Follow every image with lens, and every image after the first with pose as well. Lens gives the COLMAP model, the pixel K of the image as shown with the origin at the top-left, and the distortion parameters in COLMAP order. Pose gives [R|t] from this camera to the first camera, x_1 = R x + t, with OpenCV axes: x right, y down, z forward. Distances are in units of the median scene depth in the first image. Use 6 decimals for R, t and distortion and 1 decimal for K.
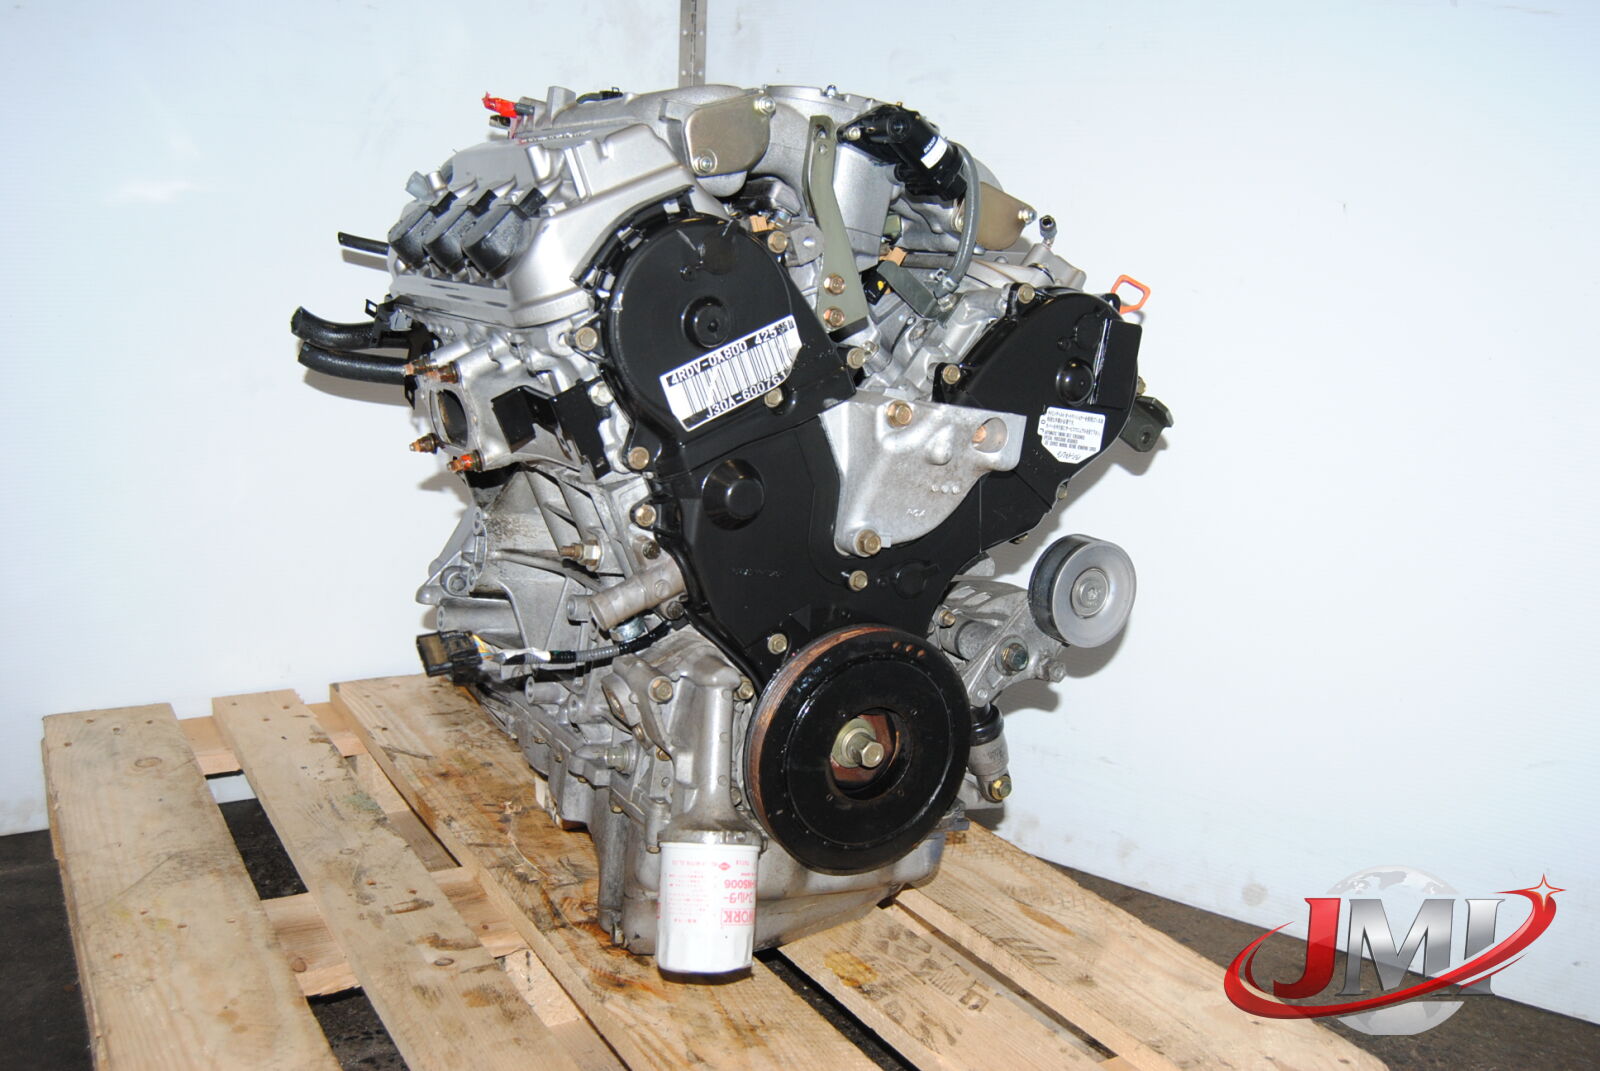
lens RADIAL K [[1448.9, 0, 795.1], [0, 1448.9, 539.5], [0, 0, 1]] dist [-0.050861, 0.000000]
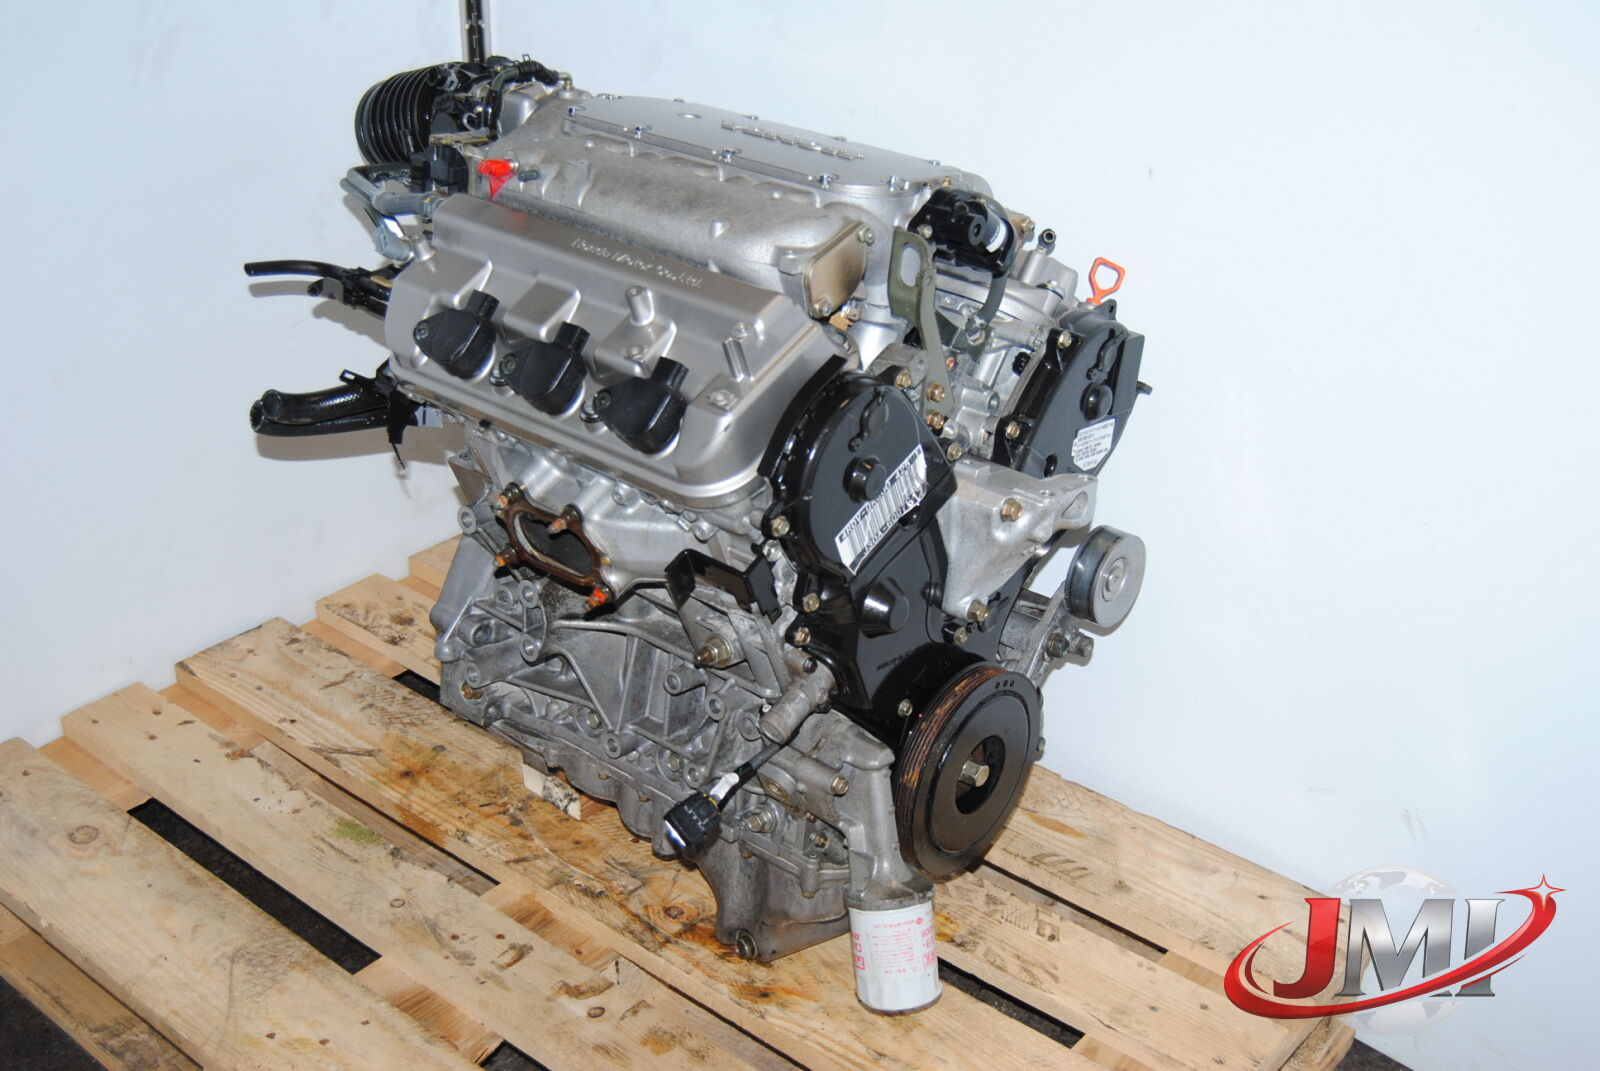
lens RADIAL K [[1833.0, 0, 803.6], [0, 1833.0, 532.2], [0, 0, 1]] dist [-0.032724, 0.000000]
pose [[0.940710, -0.176411, 0.289731, -0.415146], [0.087758, 0.951619, 0.294482, -0.423425], [-0.327663, -0.251596, 0.910679, -0.203876]]
